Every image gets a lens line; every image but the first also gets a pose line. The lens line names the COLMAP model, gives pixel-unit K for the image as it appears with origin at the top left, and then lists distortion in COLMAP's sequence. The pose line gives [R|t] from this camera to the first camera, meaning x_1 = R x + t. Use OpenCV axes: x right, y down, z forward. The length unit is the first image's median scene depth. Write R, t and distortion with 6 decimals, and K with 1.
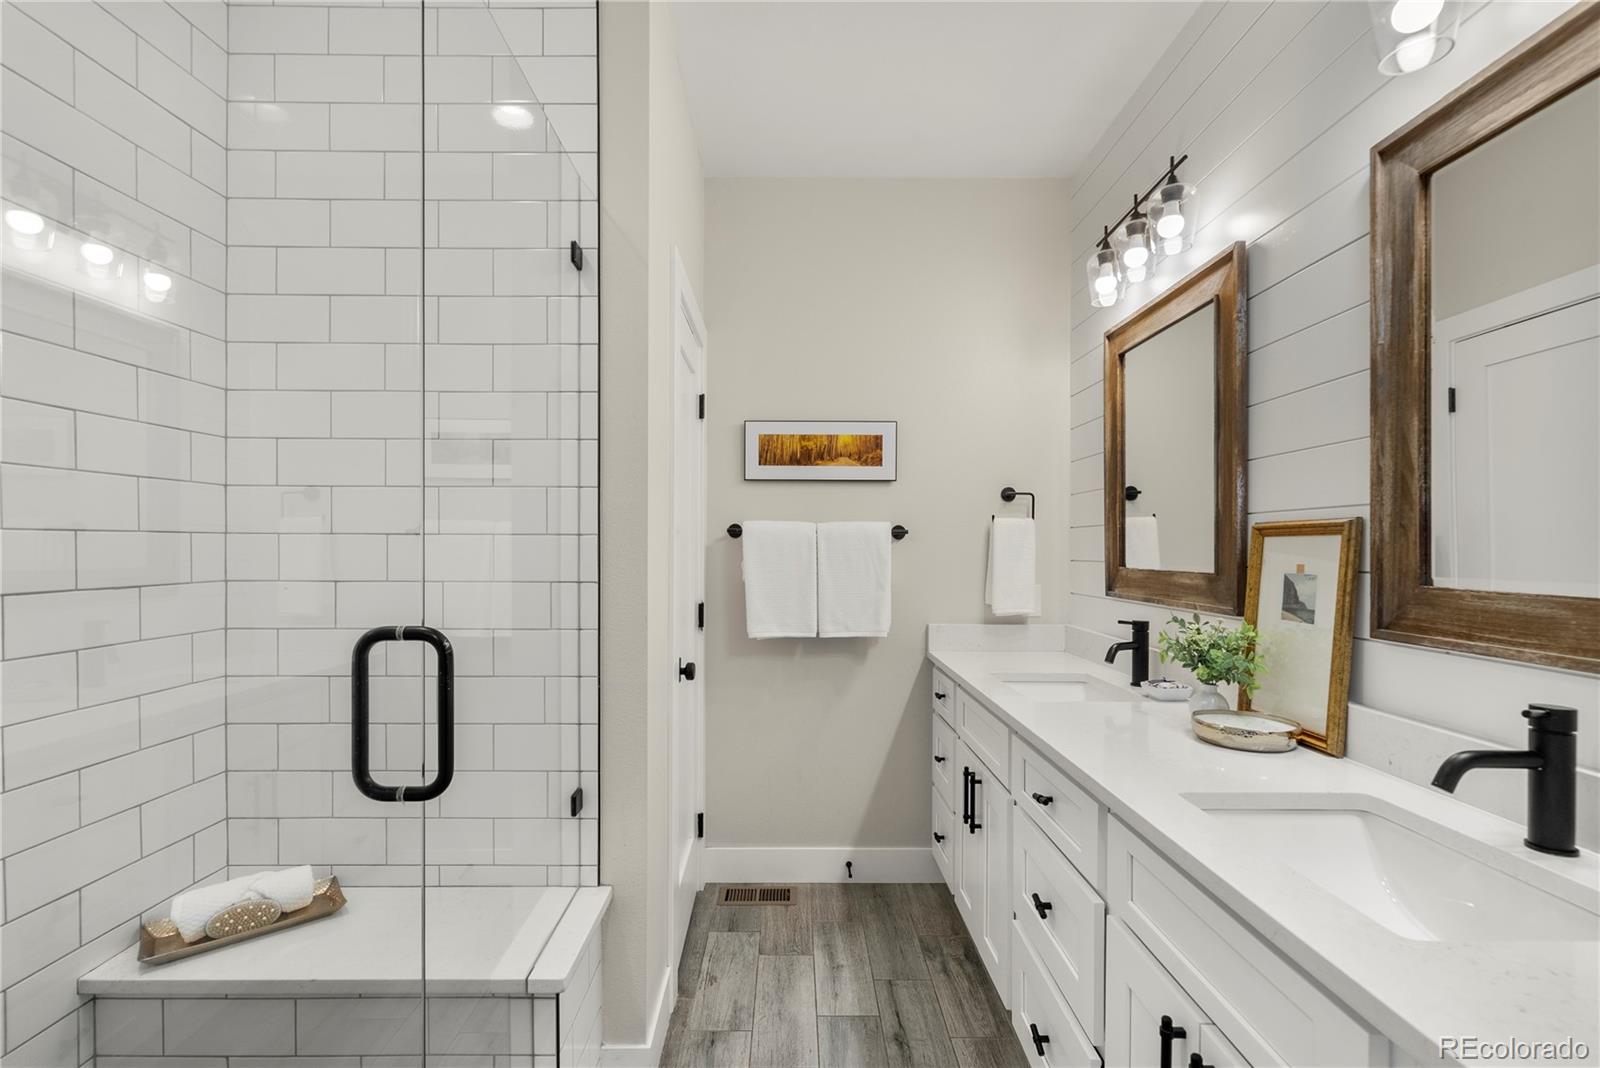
lens RADIAL K [[734.1, 0, 802.9], [0, 734.1, 551.1], [0, 0, 1]] dist [0.003980, 0.000499]
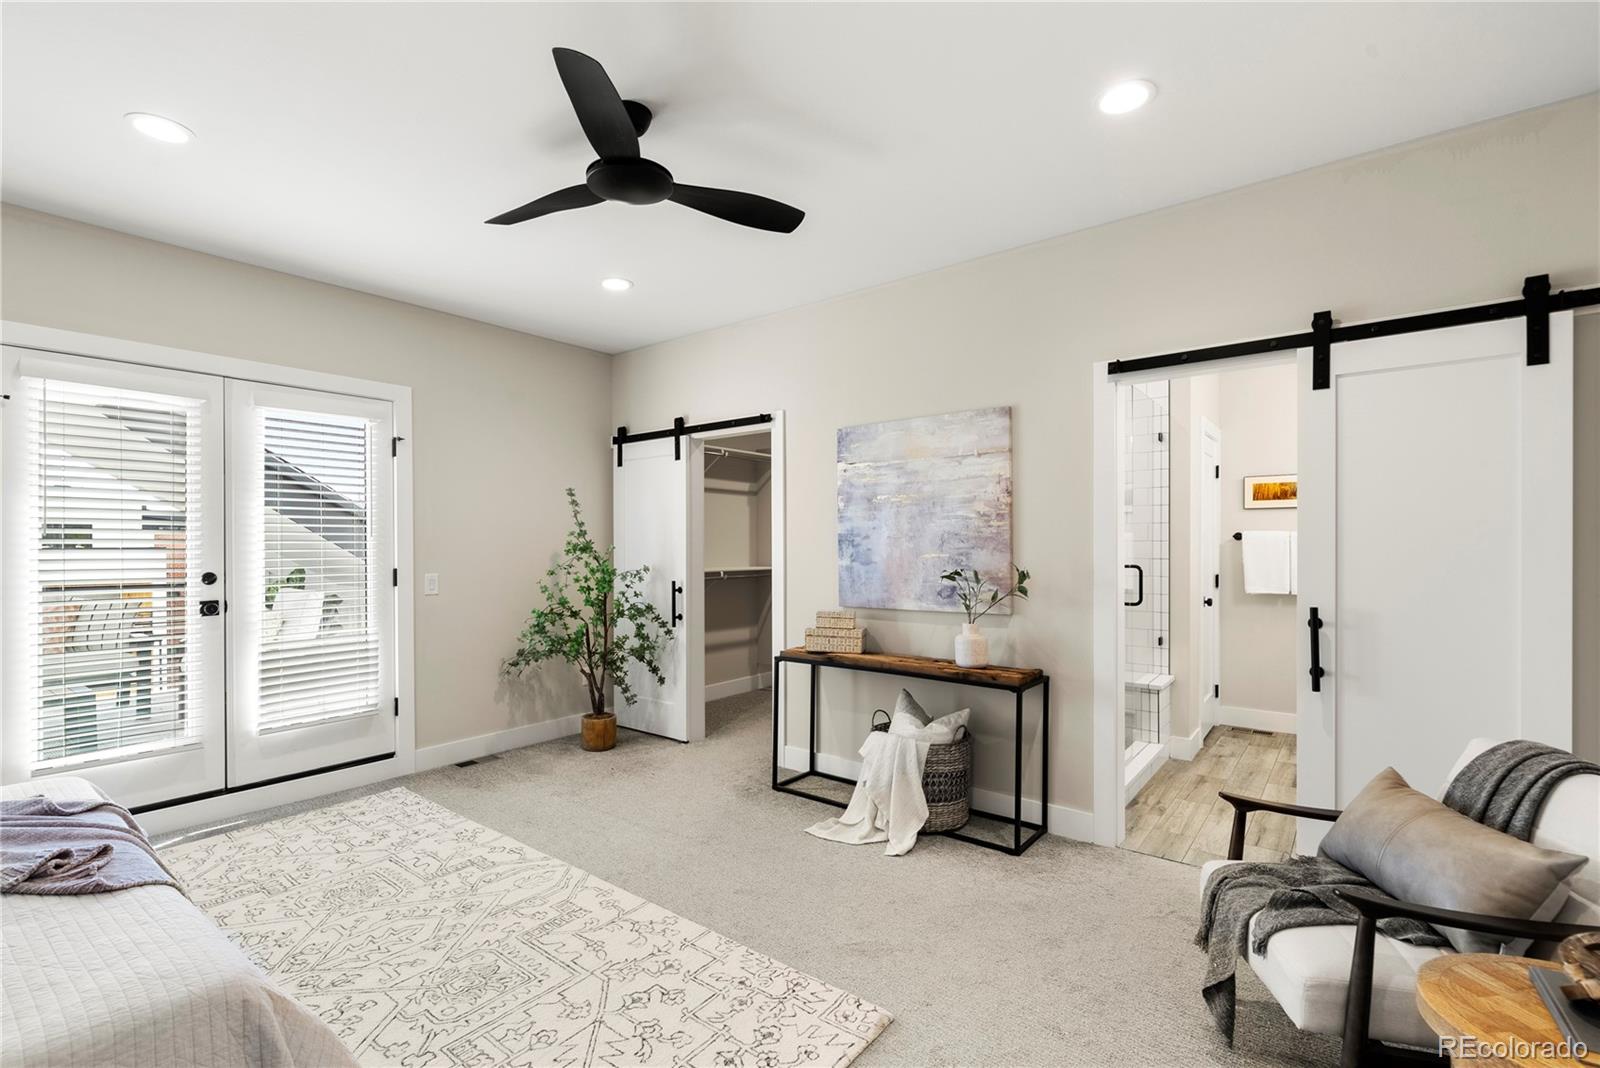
lens RADIAL K [[734.1, 0, 795.0], [0, 734.1, 546.4], [0, 0, 1]] dist [0.003980, 0.000499]
pose [[0.779286, 0.000138, -0.626668, 0.260652], [-0.000547, 1.000000, -0.000460, -0.000077], [0.626668, 0.000701, 0.779286, -1.508586]]
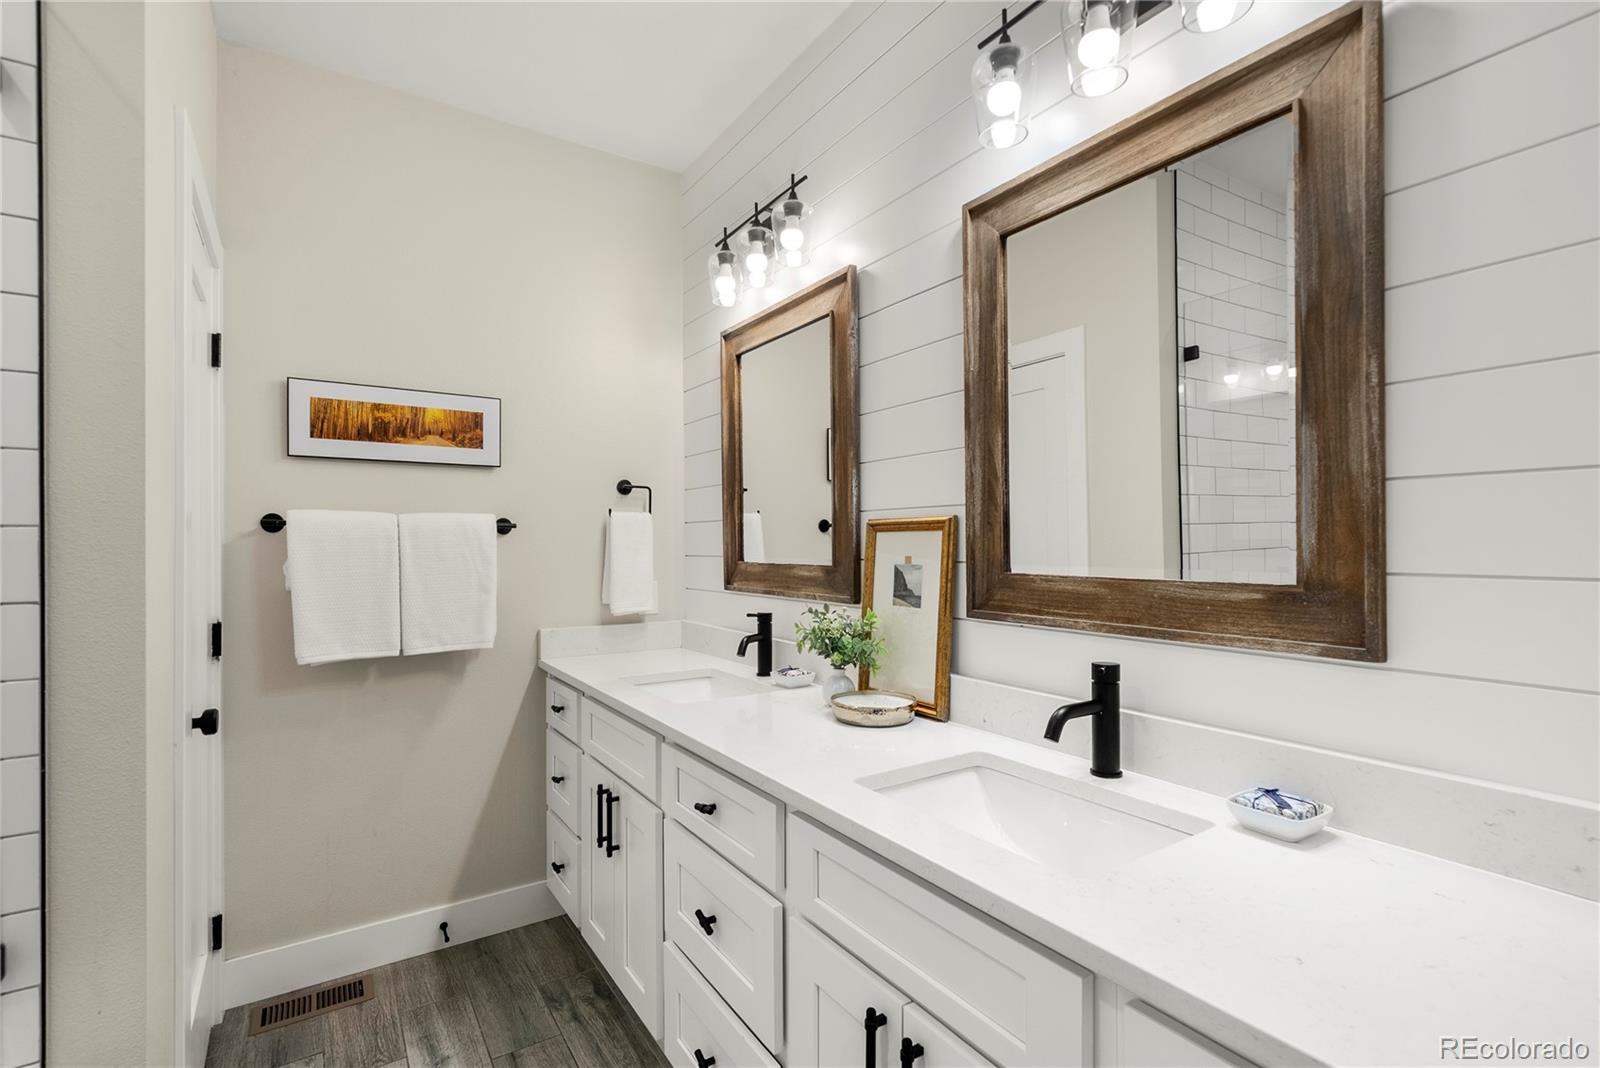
lens RADIAL K [[734.1, 0, 797.9], [0, 734.1, 541.7], [0, 0, 1]] dist [0.003980, 0.000499]
pose [[0.838390, -0.004420, 0.545052, -0.067834], [0.008147, 0.999957, -0.004423, -0.000845], [-0.545010, 0.008149, 0.838390, 0.104365]]
